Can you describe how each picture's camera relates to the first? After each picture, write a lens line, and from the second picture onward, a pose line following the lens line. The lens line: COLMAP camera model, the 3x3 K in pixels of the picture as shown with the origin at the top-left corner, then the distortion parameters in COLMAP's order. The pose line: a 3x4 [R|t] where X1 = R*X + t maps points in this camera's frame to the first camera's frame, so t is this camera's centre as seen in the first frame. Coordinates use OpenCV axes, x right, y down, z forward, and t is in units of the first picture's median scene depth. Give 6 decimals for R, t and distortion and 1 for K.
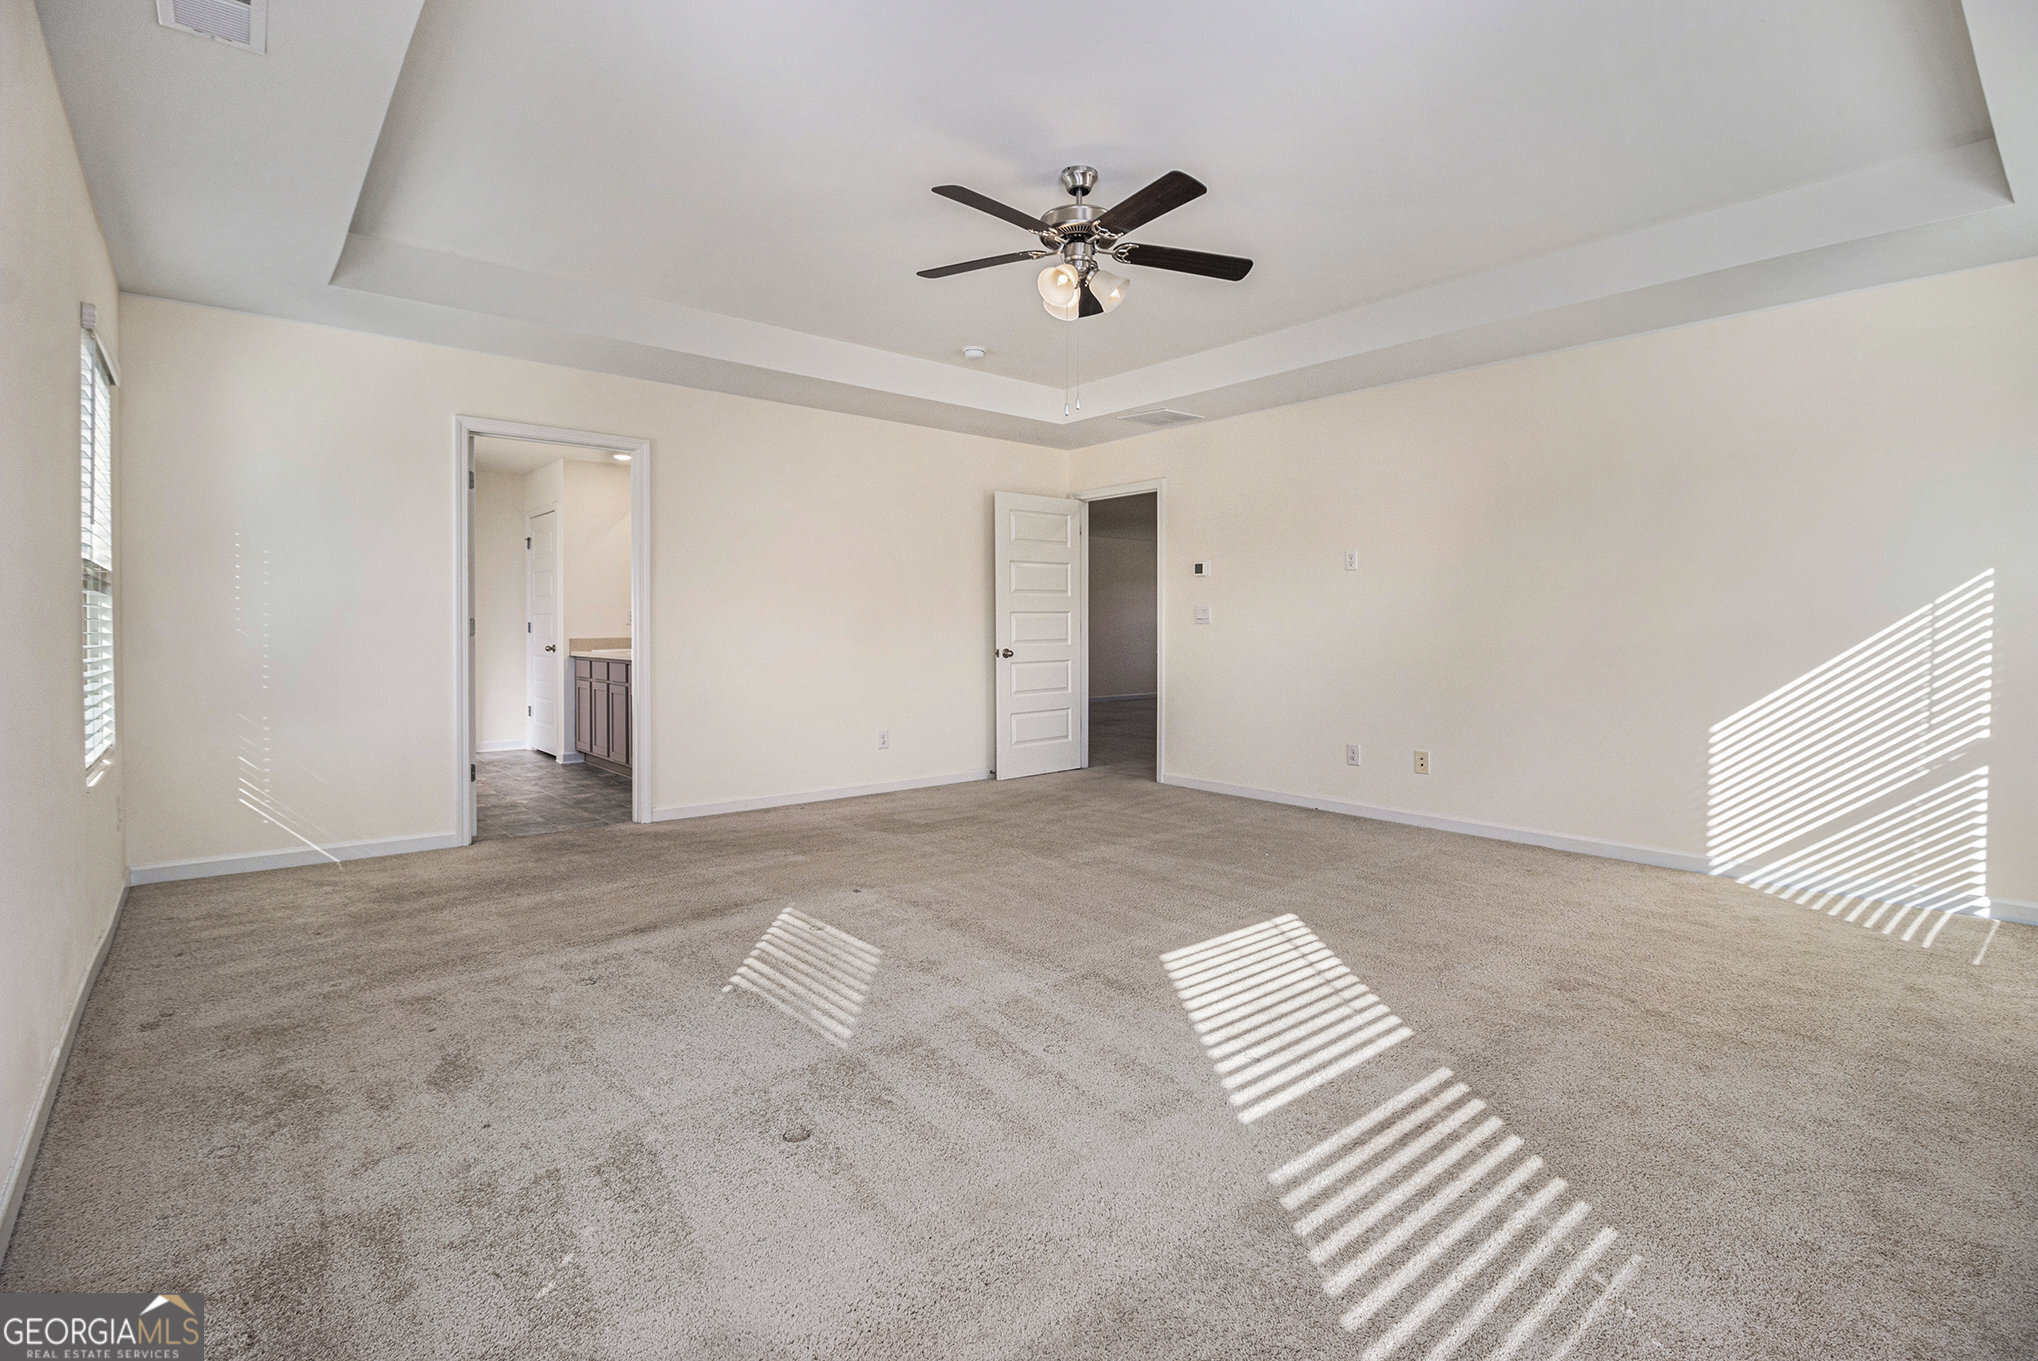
lens RADIAL K [[957.7, 0, 1018.7], [0, 957.7, 627.0], [0, 0, 1]] dist [-0.011634, -0.000299]
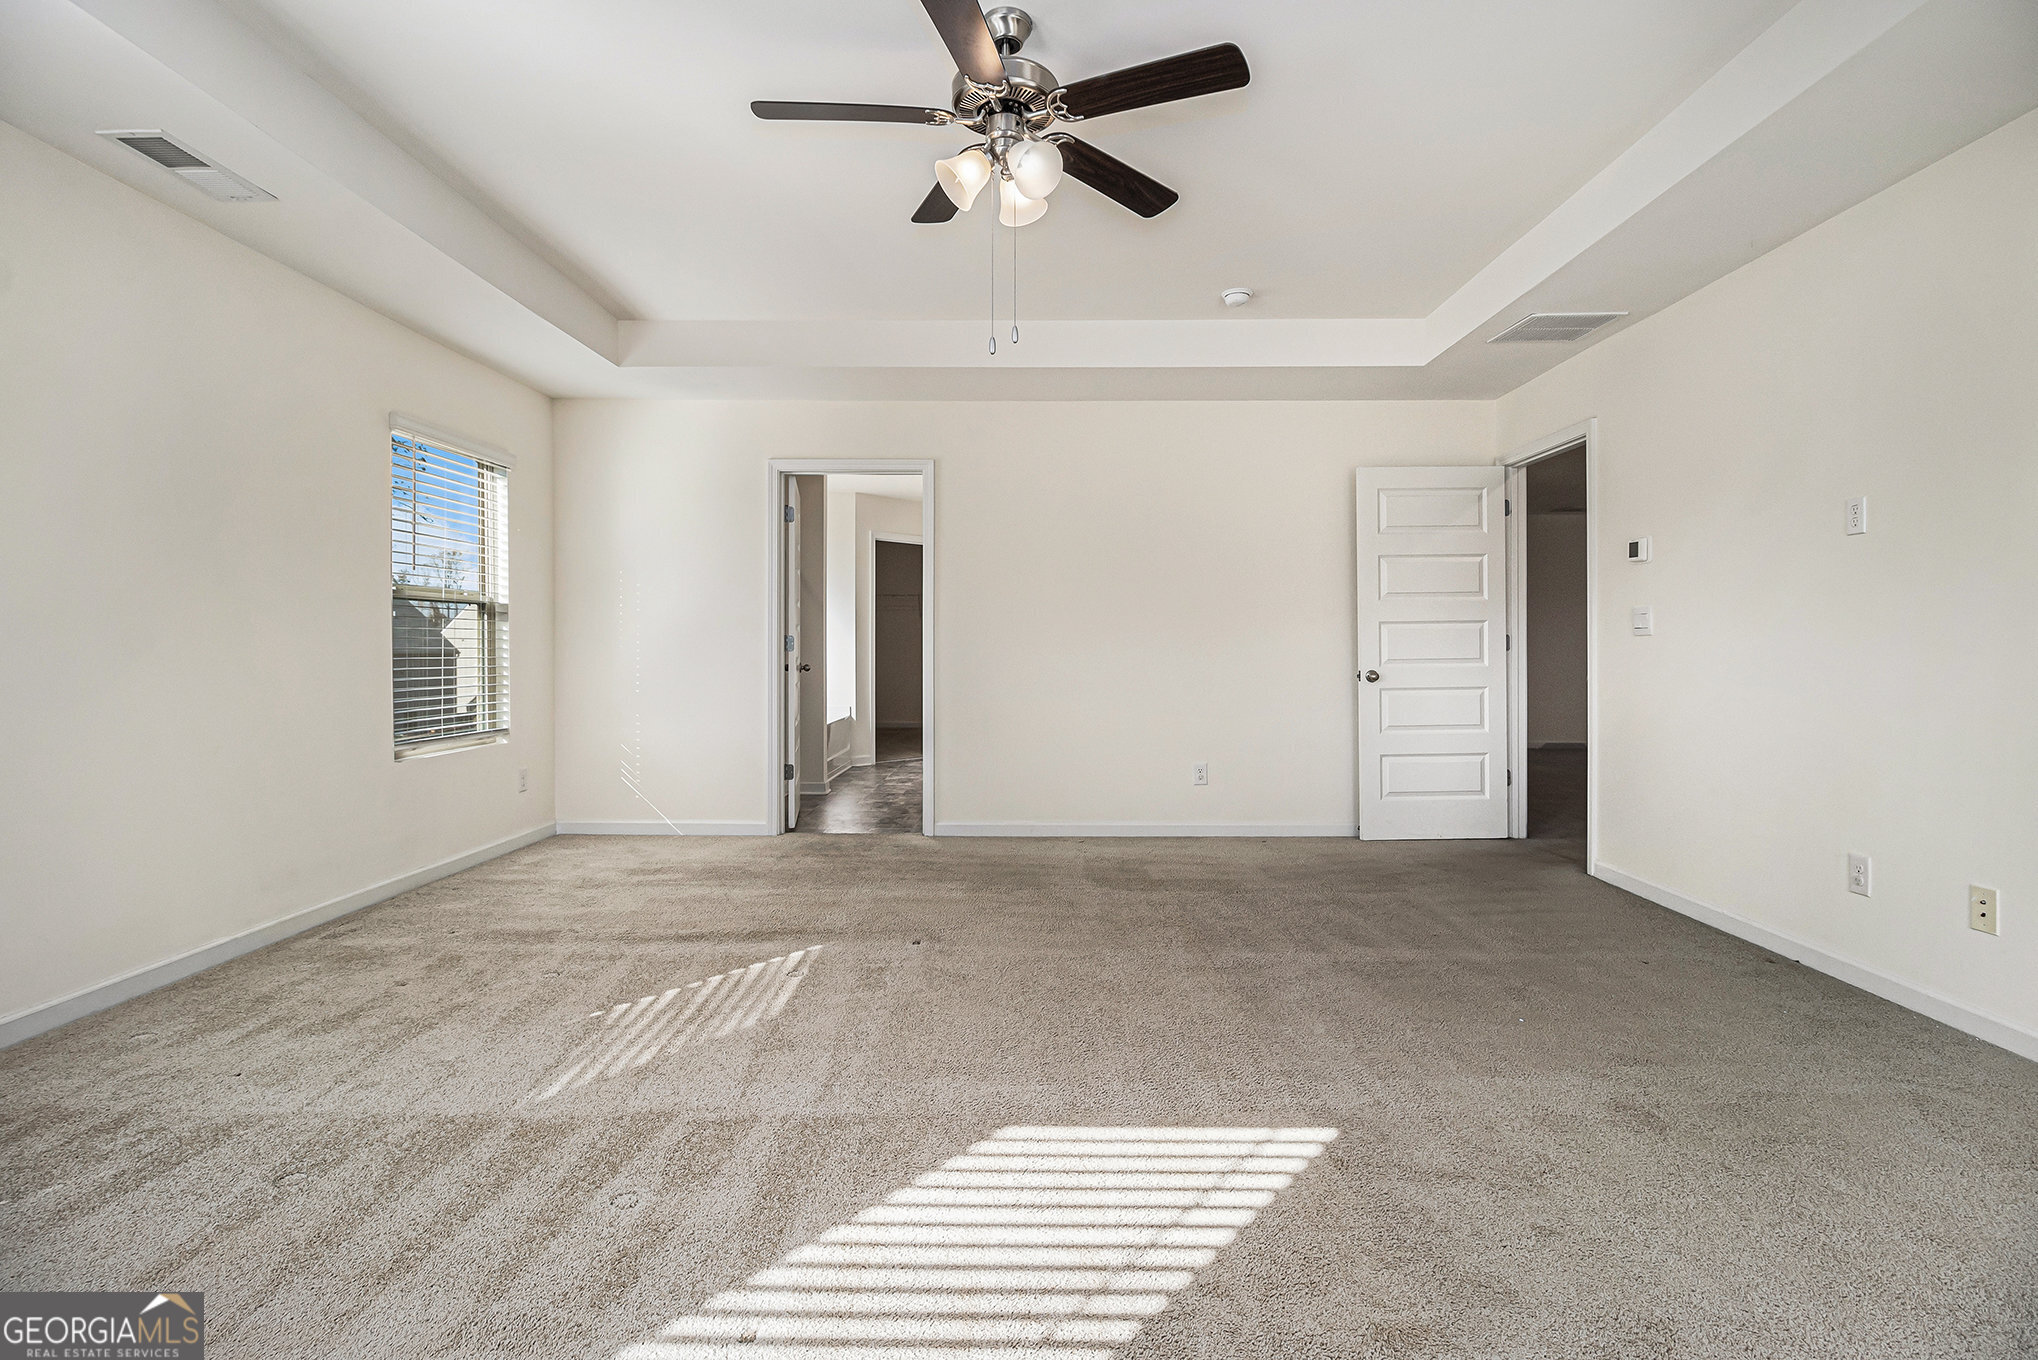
lens RADIAL K [[961.5, 0, 1033.9], [0, 961.5, 642.5], [0, 0, 1]] dist [-0.015361, -0.001215]
pose [[0.755427, -0.004700, -0.655216, 0.552272], [0.002932, 0.999989, -0.003792, 0.004521], [0.655227, 0.000943, 0.755432, 0.456931]]
